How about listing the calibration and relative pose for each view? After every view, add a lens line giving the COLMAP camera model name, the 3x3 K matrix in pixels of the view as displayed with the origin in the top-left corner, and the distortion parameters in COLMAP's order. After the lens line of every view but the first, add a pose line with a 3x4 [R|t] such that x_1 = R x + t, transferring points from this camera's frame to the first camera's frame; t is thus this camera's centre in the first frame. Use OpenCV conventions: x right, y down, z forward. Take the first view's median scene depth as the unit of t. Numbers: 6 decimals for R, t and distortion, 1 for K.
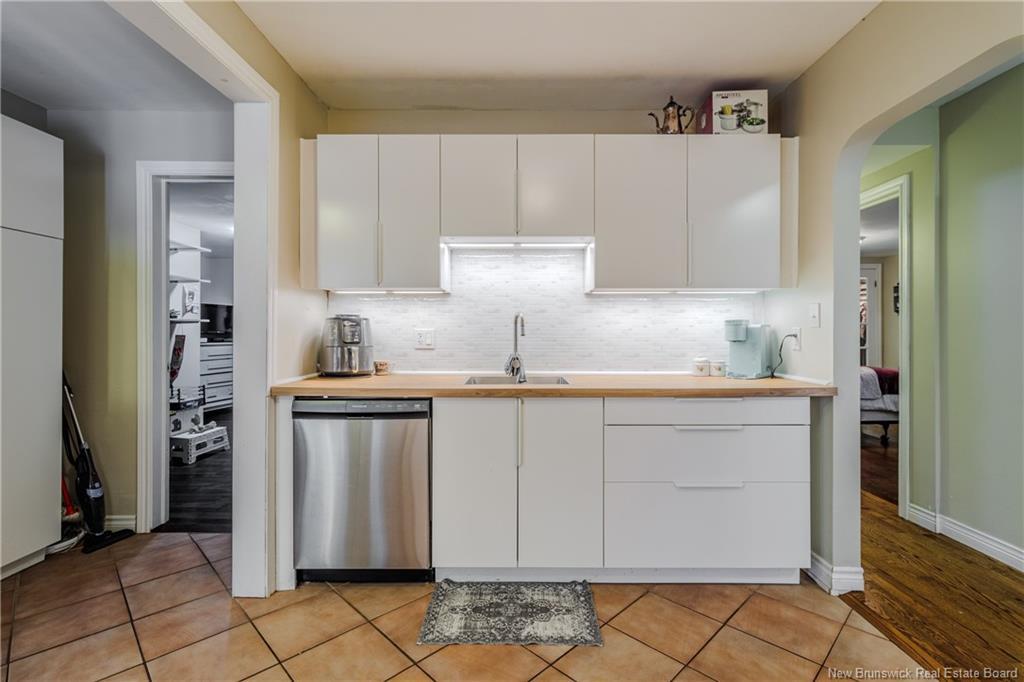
lens RADIAL K [[476.2, 0, 521.2], [0, 476.2, 329.3], [0, 0, 1]] dist [0.003236, 0.000146]
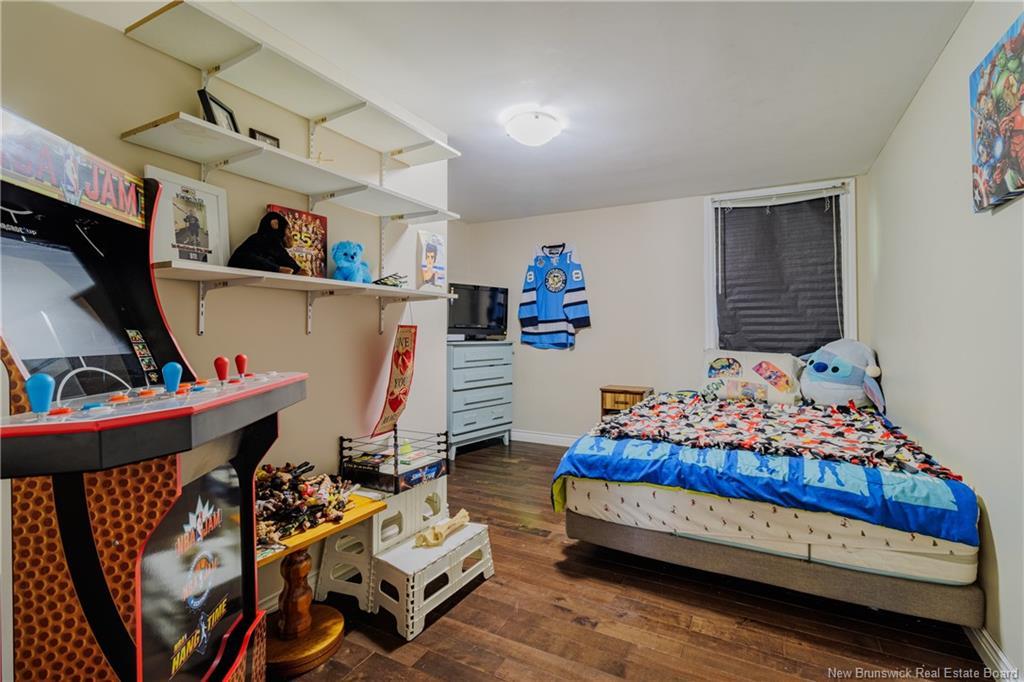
lens RADIAL K [[476.2, 0, 514.0], [0, 476.2, 334.1], [0, 0, 1]] dist [0.003236, 0.000146]
pose [[0.874027, 0.003856, -0.485862, -0.380377], [0.000022, 0.999968, 0.007977, 0.017391], [0.485877, -0.006983, 0.873999, 0.623527]]
